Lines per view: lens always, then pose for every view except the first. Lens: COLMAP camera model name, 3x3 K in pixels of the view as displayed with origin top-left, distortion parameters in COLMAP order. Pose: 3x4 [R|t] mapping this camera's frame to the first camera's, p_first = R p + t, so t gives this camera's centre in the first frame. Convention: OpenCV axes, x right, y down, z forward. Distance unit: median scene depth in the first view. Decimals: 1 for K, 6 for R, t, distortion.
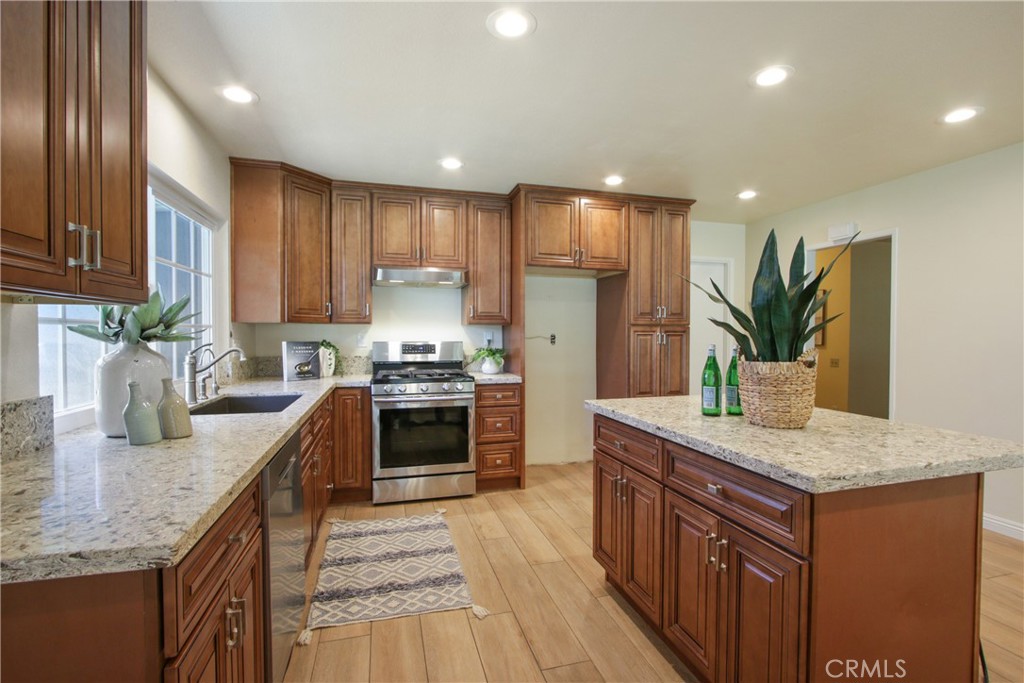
lens RADIAL K [[473.0, 0, 512.0], [0, 473.0, 341.5], [0, 0, 1]] dist [-0.014206, 0.000452]
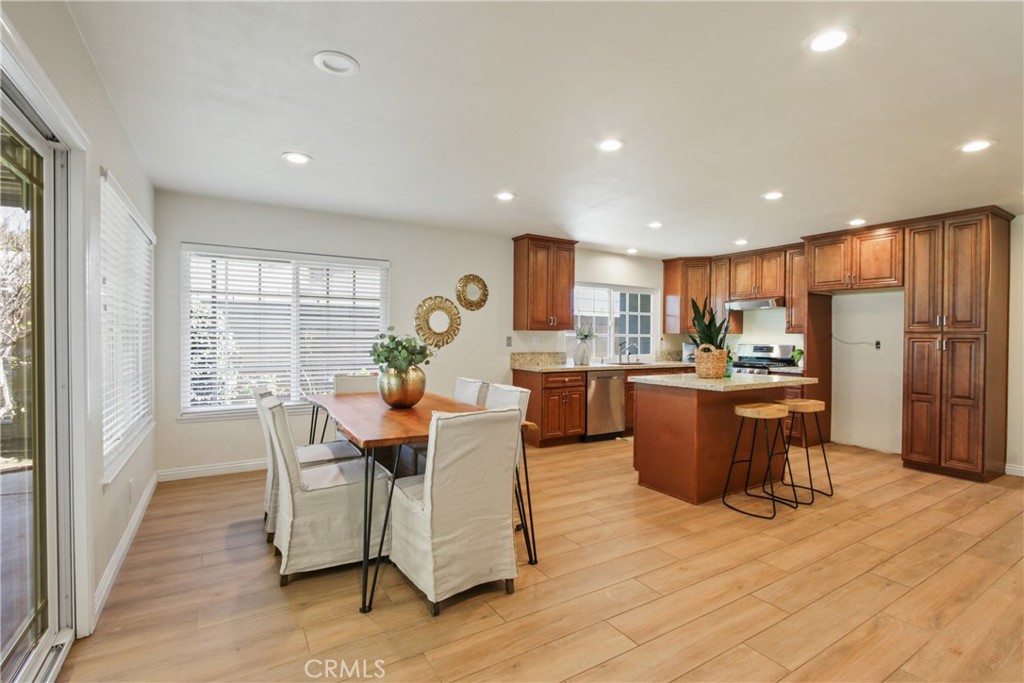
lens RADIAL K [[476.1, 0, 512.0], [0, 476.1, 341.5], [0, 0, 1]] dist [-0.018719, -0.000129]
pose [[0.278167, 0.008095, -0.960499, 1.156040], [-0.022338, 0.999749, 0.001956, 0.006158], [0.960273, 0.020911, 0.278278, -0.259915]]
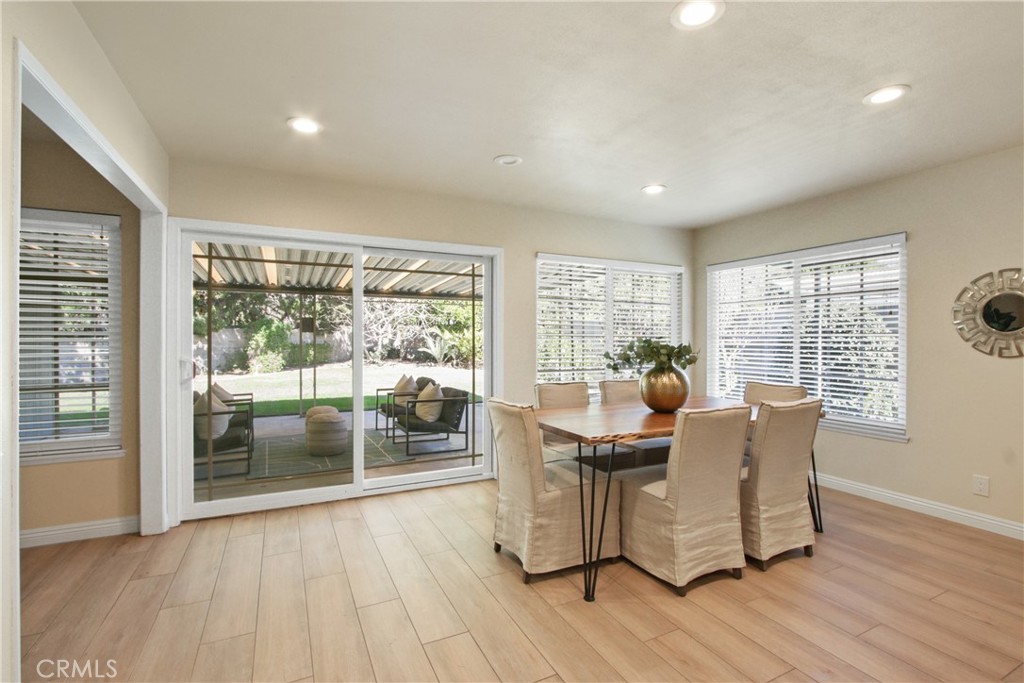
lens RADIAL K [[473.0, 0, 512.0], [0, 473.0, 341.5], [0, 0, 1]] dist [-0.014206, 0.000452]
pose [[-0.982801, -0.003865, -0.184628, 0.709901], [-0.007497, 0.999792, 0.018981, -0.006496], [0.184516, 0.020039, -0.982625, 0.529041]]
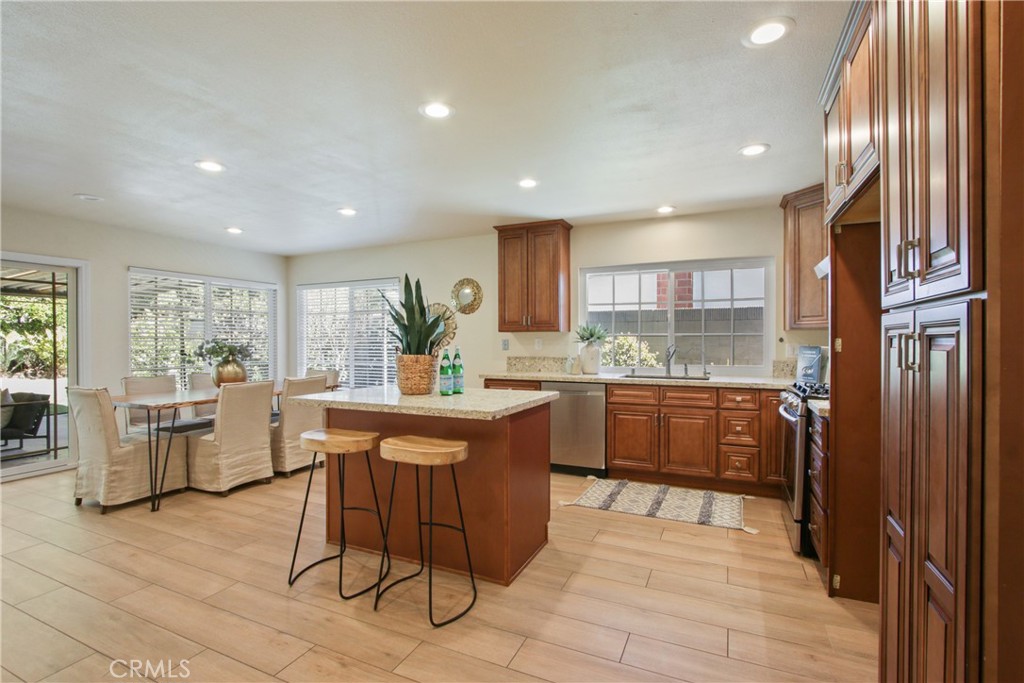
lens RADIAL K [[473.0, 0, 512.0], [0, 473.0, 341.5], [0, 0, 1]] dist [-0.014206, 0.000452]
pose [[-0.646168, 0.001820, -0.763193, 0.747764], [-0.009442, 0.999902, 0.010379, -0.014796], [0.763137, 0.013913, -0.646087, 1.076667]]
